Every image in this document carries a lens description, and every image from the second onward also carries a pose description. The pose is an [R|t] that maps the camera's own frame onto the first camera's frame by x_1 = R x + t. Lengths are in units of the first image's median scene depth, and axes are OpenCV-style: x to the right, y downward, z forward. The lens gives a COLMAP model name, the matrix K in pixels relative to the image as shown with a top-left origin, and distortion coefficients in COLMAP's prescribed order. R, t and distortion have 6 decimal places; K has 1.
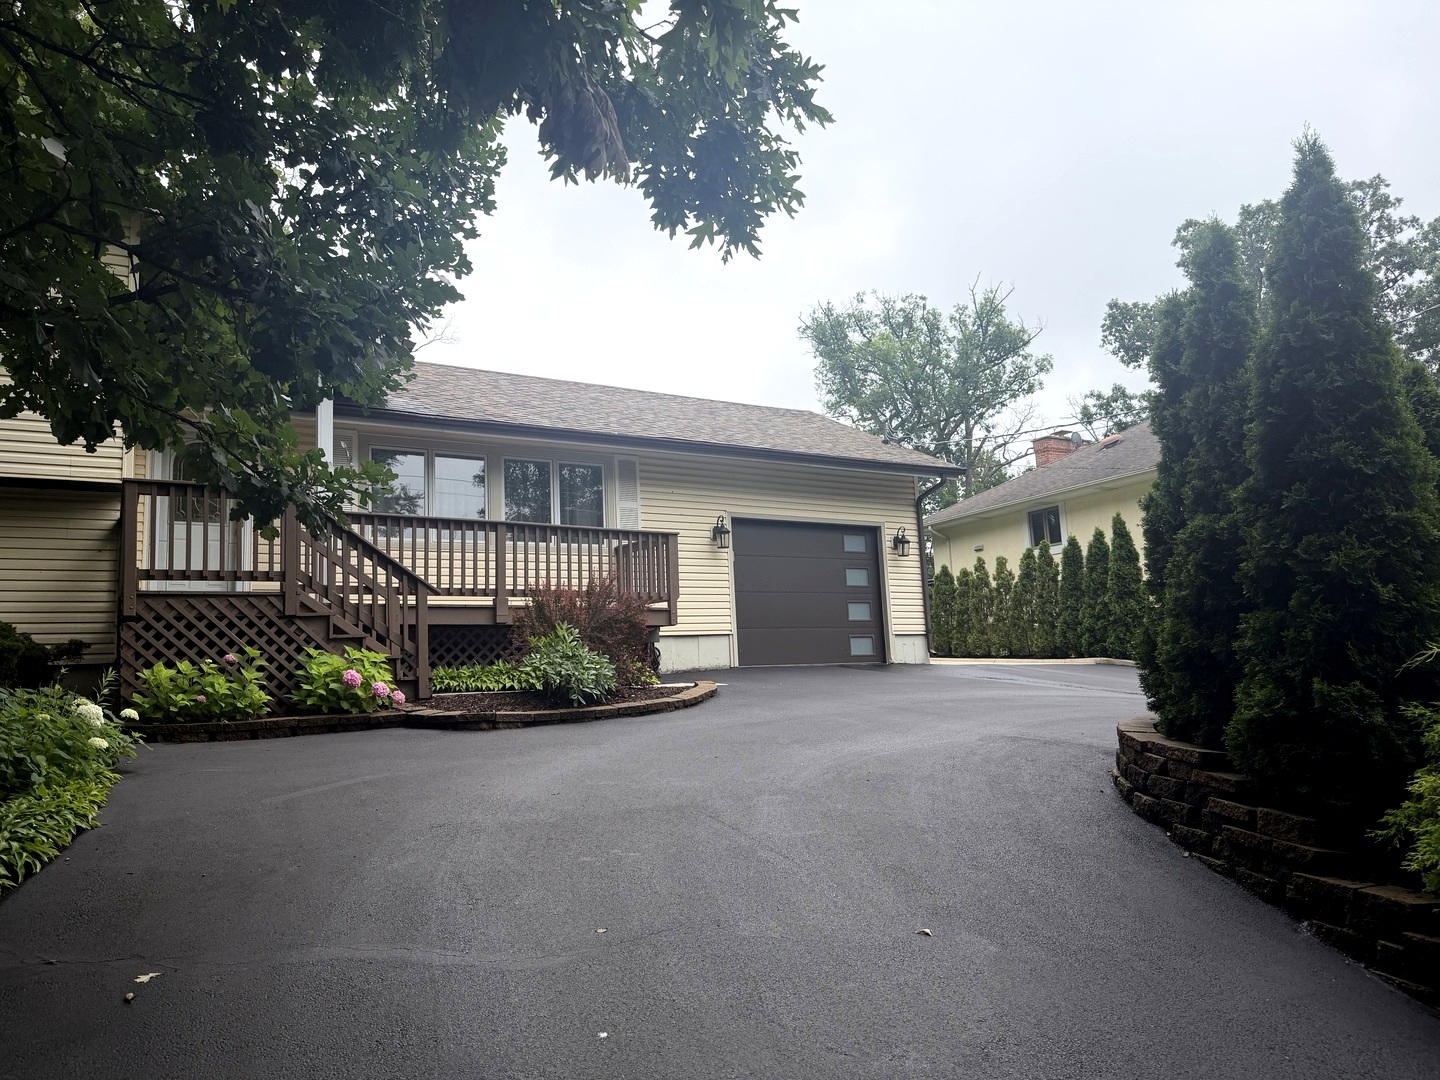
lens RADIAL K [[1010.3, 0, 711.3], [0, 1010.3, 546.2], [0, 0, 1]] dist [0.120750, -0.197101]
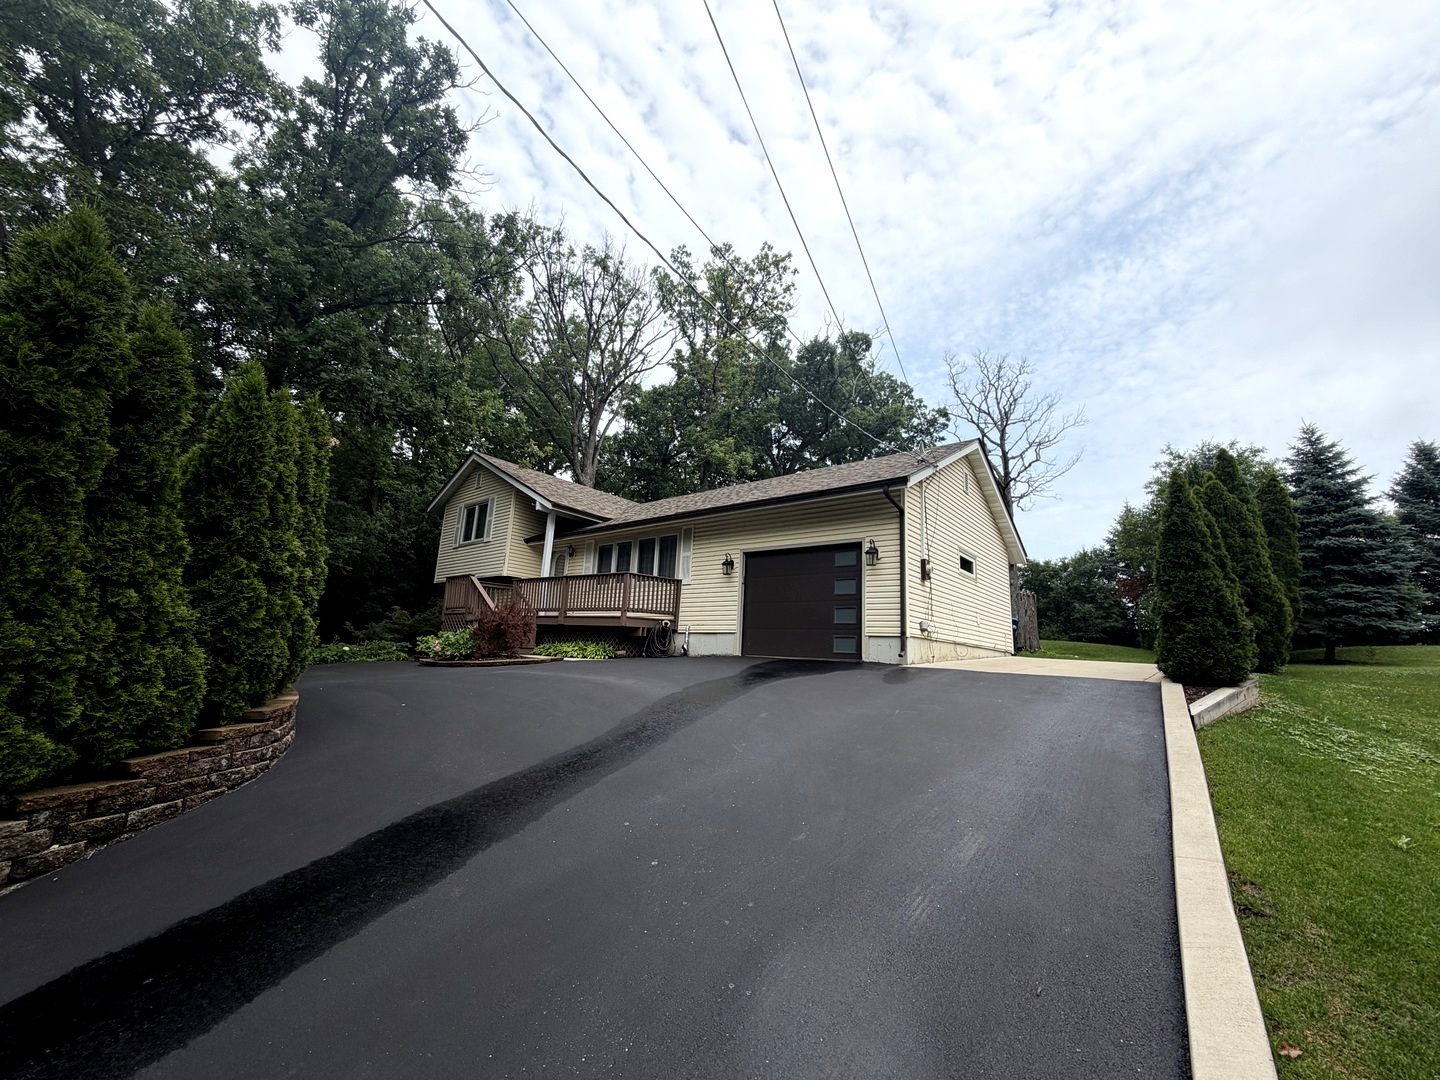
lens RADIAL K [[572.9, 0, 726.1], [0, 572.9, 539.3], [0, 0, 1]] dist [0.000132, 0.000009]
pose [[0.352530, -0.132927, -0.926312, 0.906211], [0.069391, 0.990848, -0.115779, 0.054277], [0.933224, -0.023463, 0.358527, 0.780953]]
